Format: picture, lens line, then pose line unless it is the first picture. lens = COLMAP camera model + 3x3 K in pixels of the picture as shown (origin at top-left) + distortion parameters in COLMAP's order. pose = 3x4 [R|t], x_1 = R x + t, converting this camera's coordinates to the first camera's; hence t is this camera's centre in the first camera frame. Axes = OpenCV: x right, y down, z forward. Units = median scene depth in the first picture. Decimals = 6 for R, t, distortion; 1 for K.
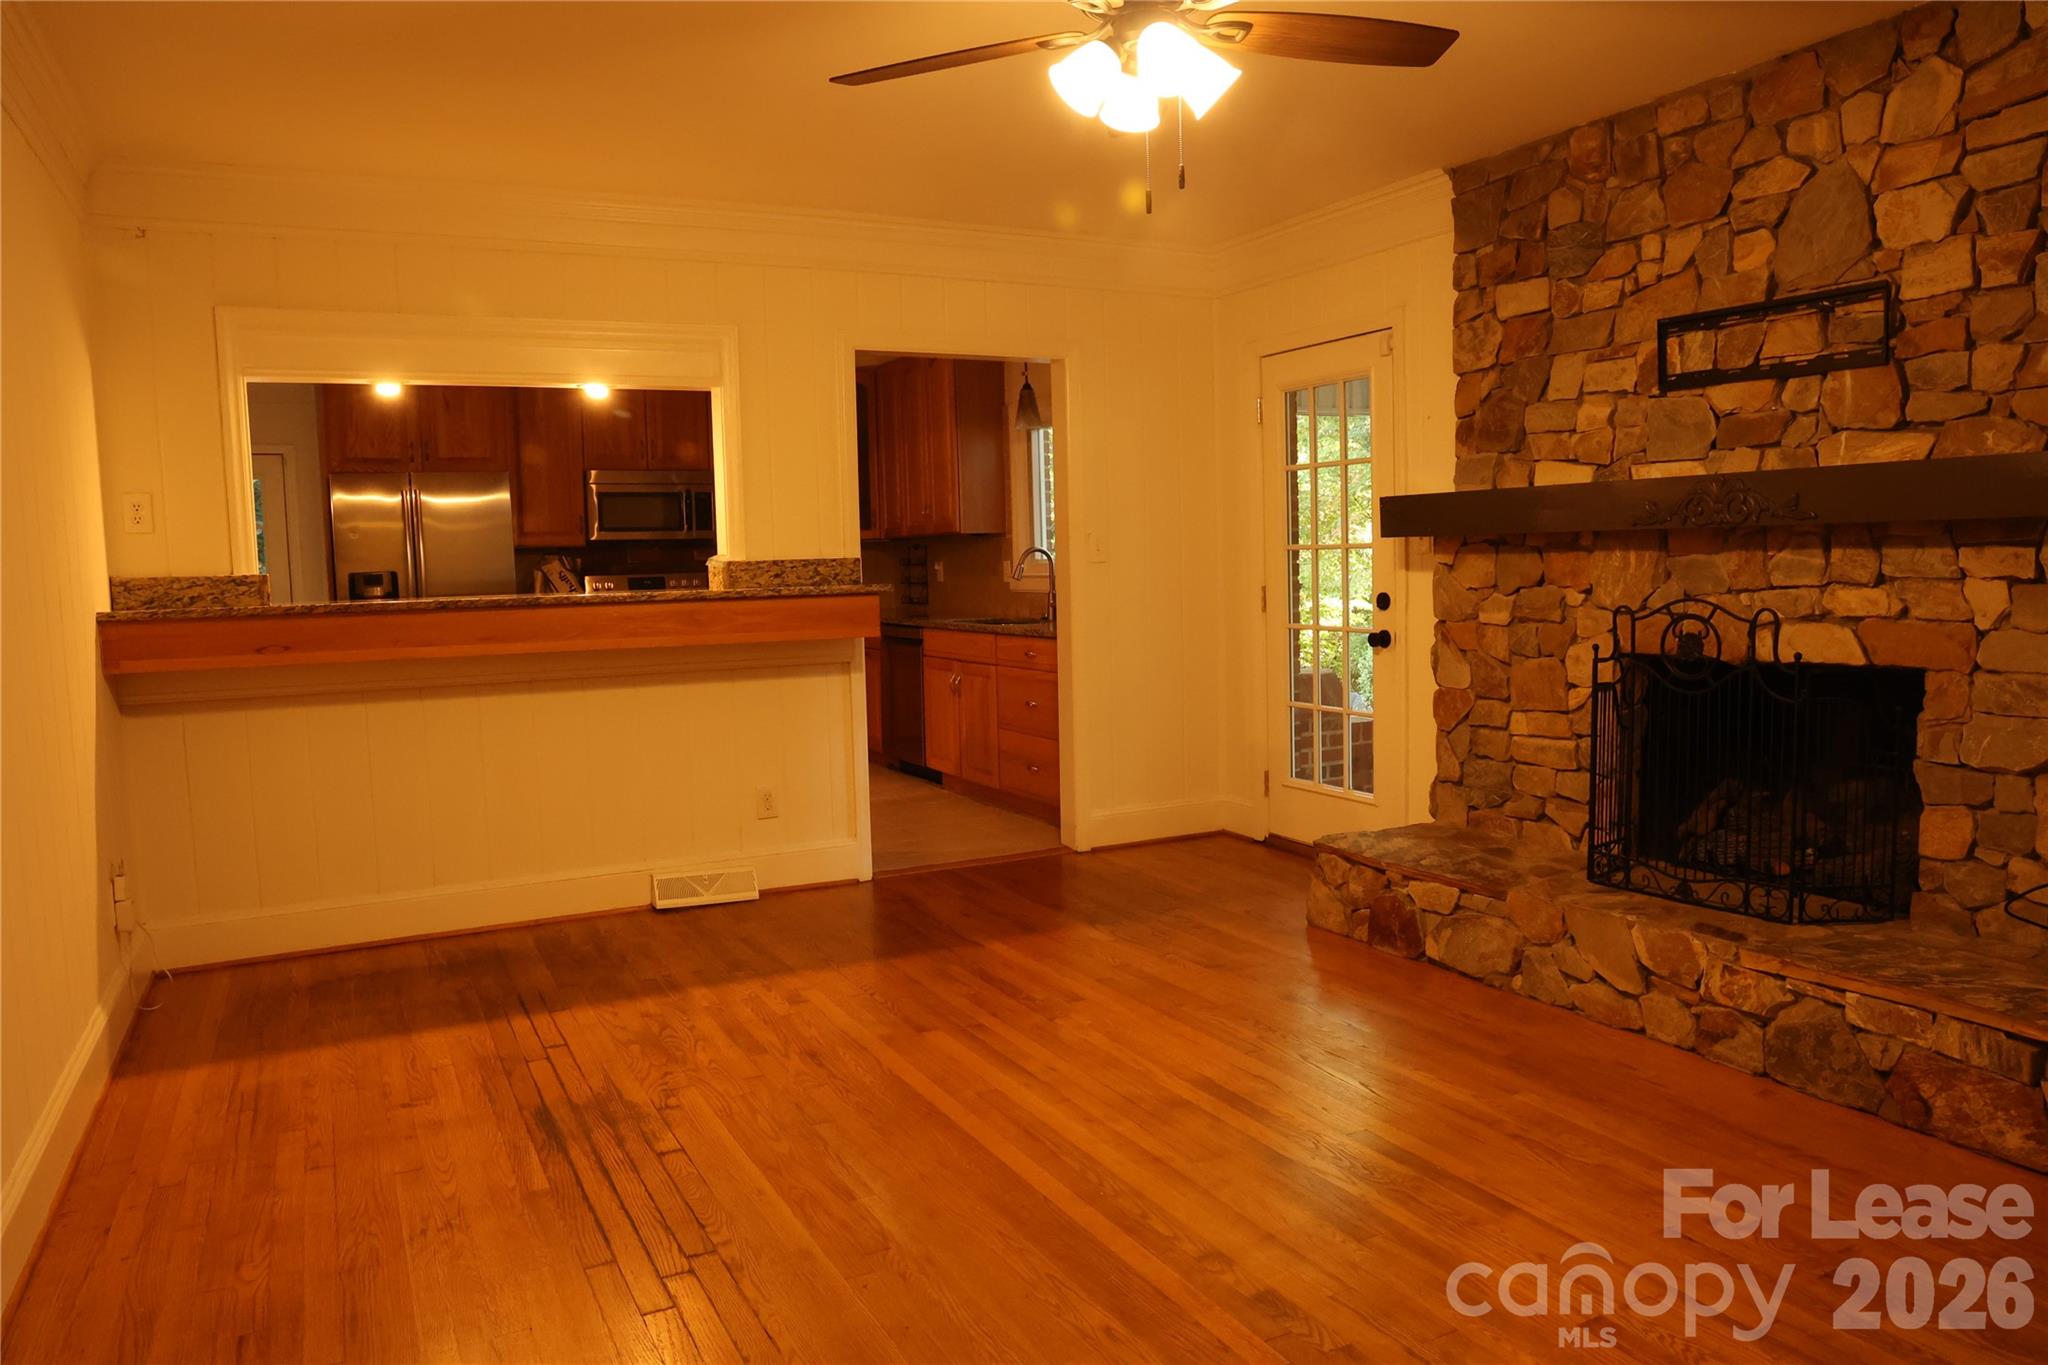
lens RADIAL K [[1375.3, 0, 1033.6], [0, 1375.3, 673.2], [0, 0, 1]] dist [-0.105139, 0.064423]
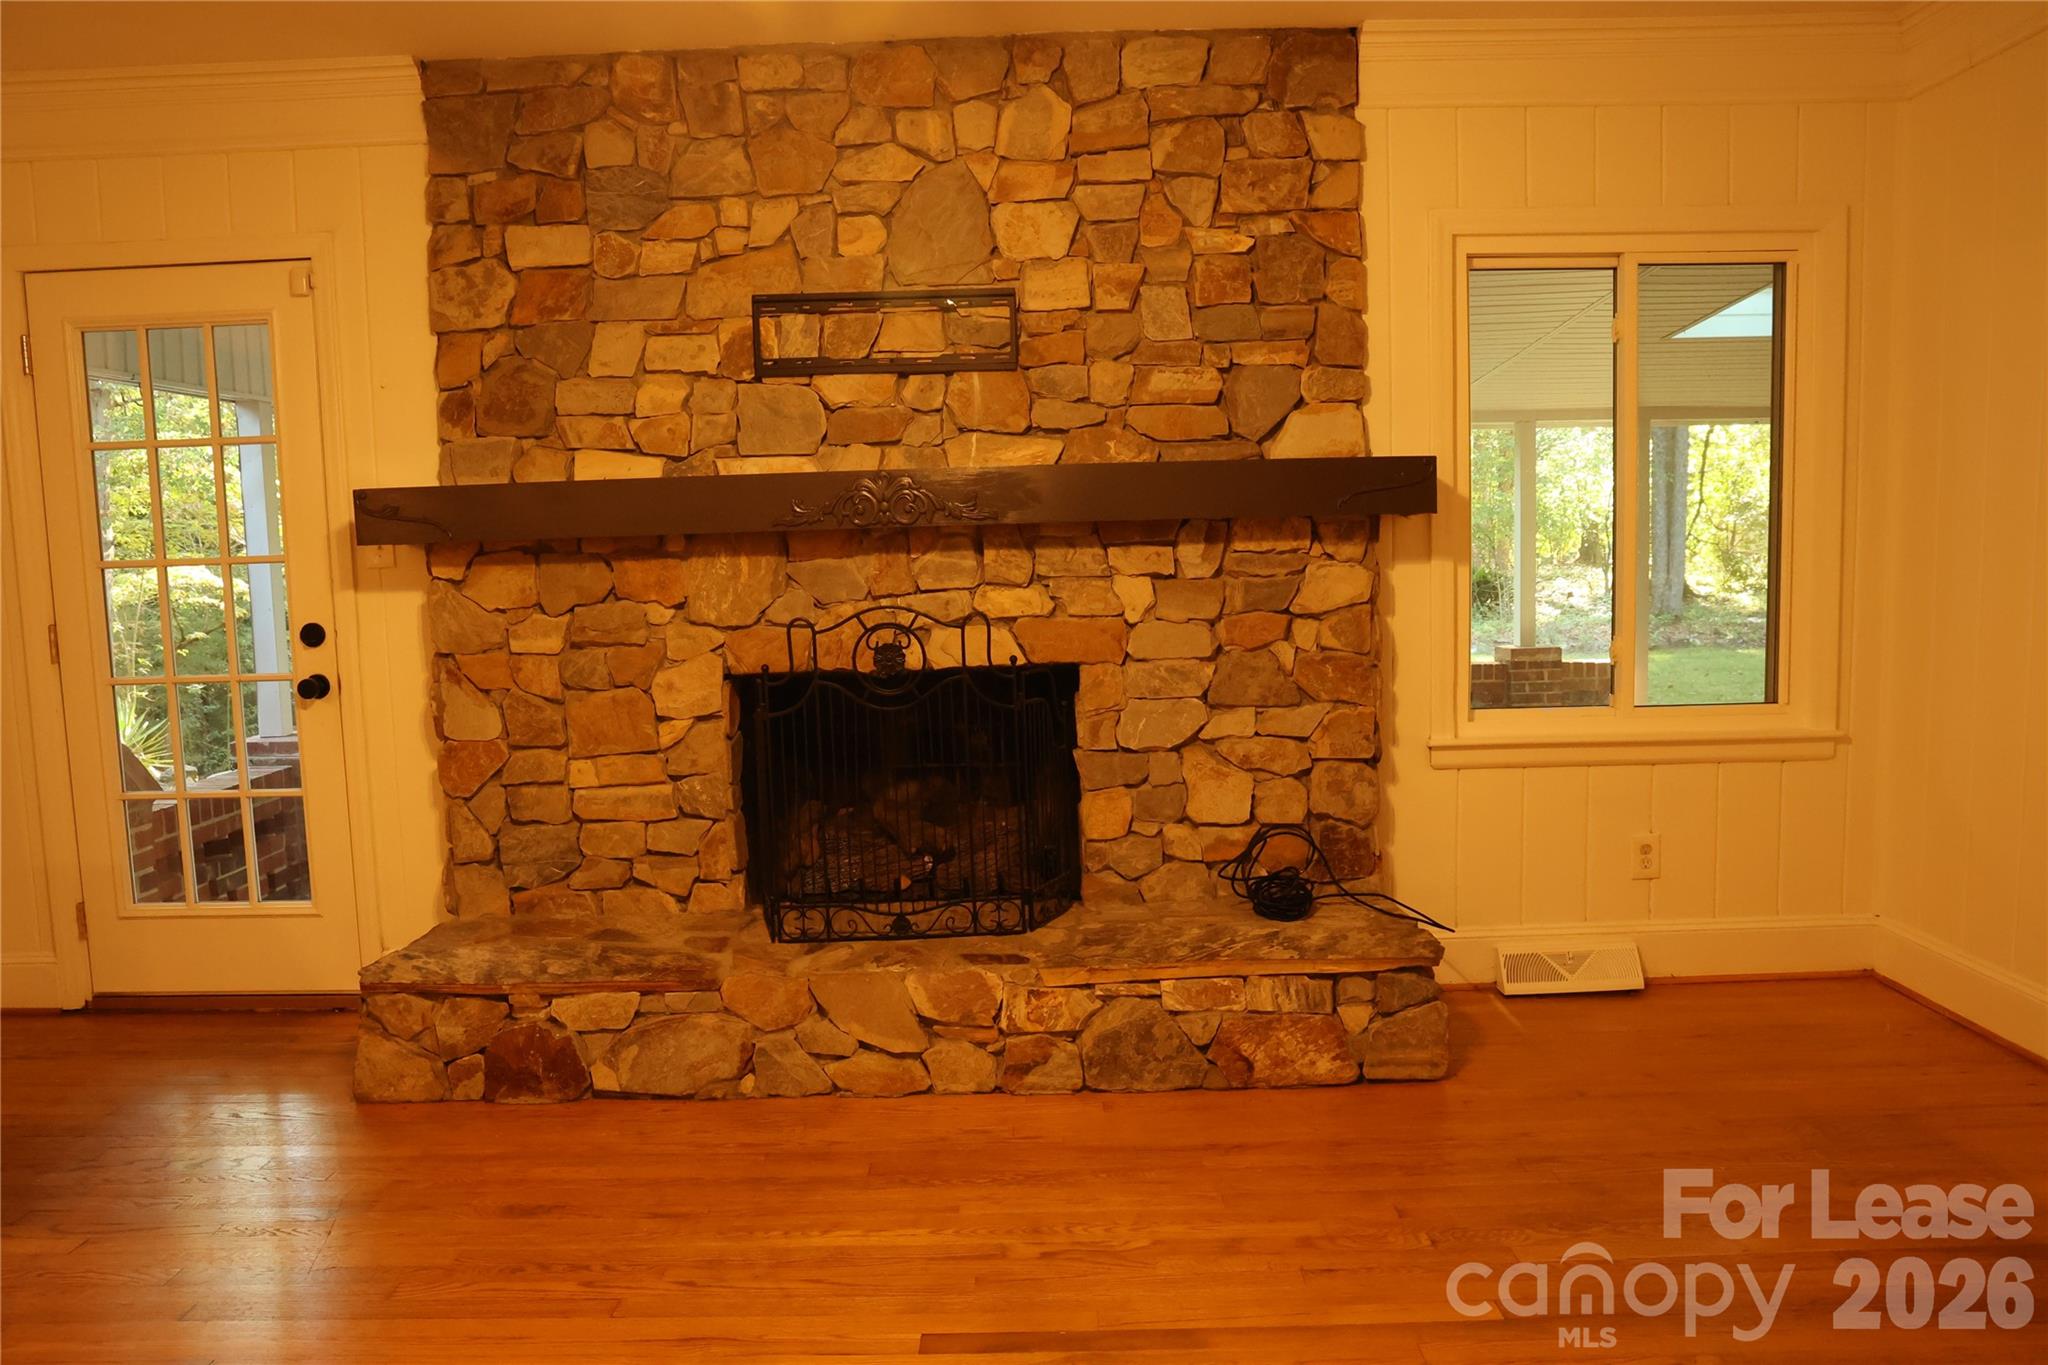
lens RADIAL K [[1375.3, 0, 1033.6], [0, 1375.3, 673.2], [0, 0, 1]] dist [-0.105139, 0.064423]
pose [[0.472514, -0.071027, 0.878456, -0.270084], [0.088976, 0.995499, 0.032631, -0.030255], [-0.876820, 0.062743, 0.476707, 0.457045]]
